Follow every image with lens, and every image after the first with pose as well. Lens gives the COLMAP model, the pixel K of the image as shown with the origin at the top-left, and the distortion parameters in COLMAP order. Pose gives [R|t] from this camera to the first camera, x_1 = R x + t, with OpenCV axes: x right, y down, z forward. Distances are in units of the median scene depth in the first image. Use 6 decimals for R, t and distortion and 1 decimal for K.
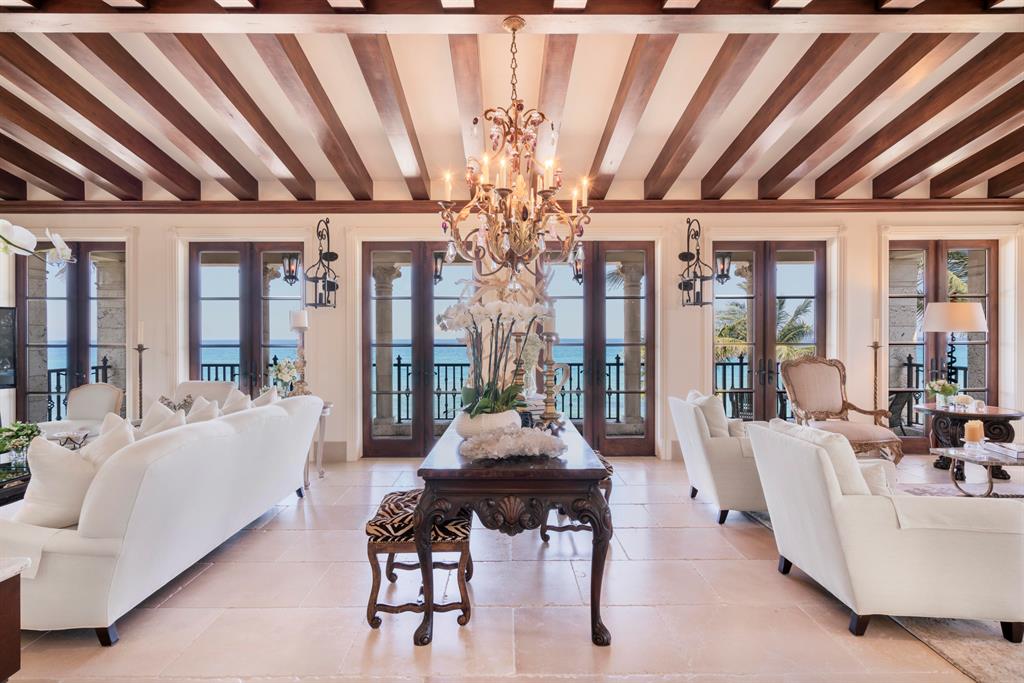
lens RADIAL K [[481.2, 0, 516.8], [0, 481.2, 342.6], [0, 0, 1]] dist [-0.002696, 0.000034]
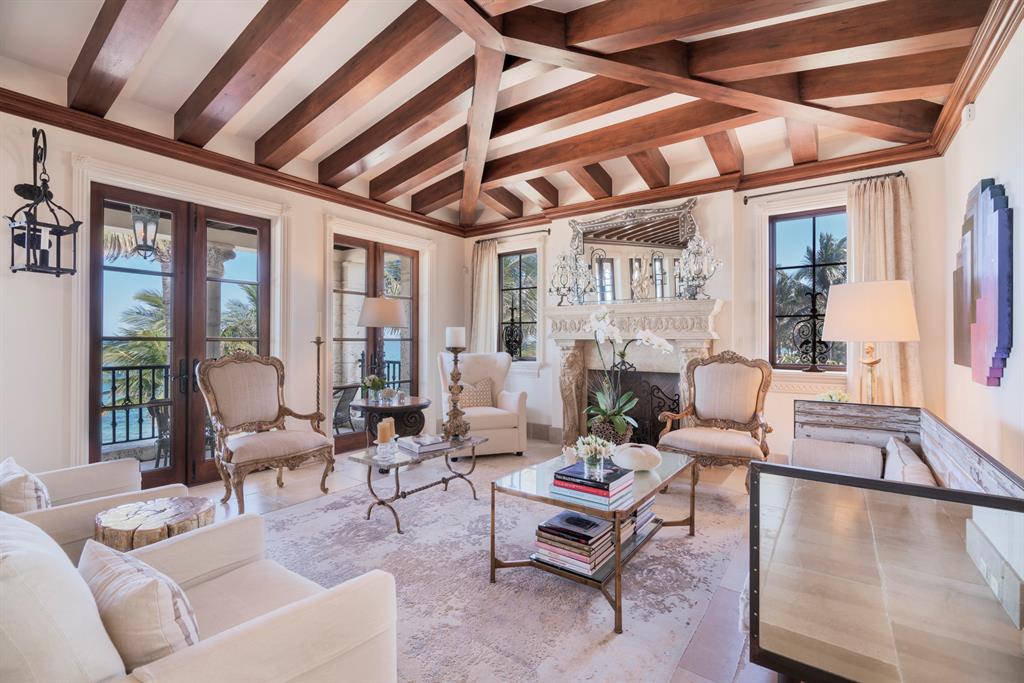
lens RADIAL K [[457.5, 0, 511.1], [0, 457.5, 342.3], [0, 0, 1]] dist [-0.010555, 0.003805]
pose [[0.575127, 0.002552, 0.818060, 0.243200], [0.000908, 0.999993, -0.003757, 0.011982], [-0.818064, 0.002904, 0.575121, 0.193989]]
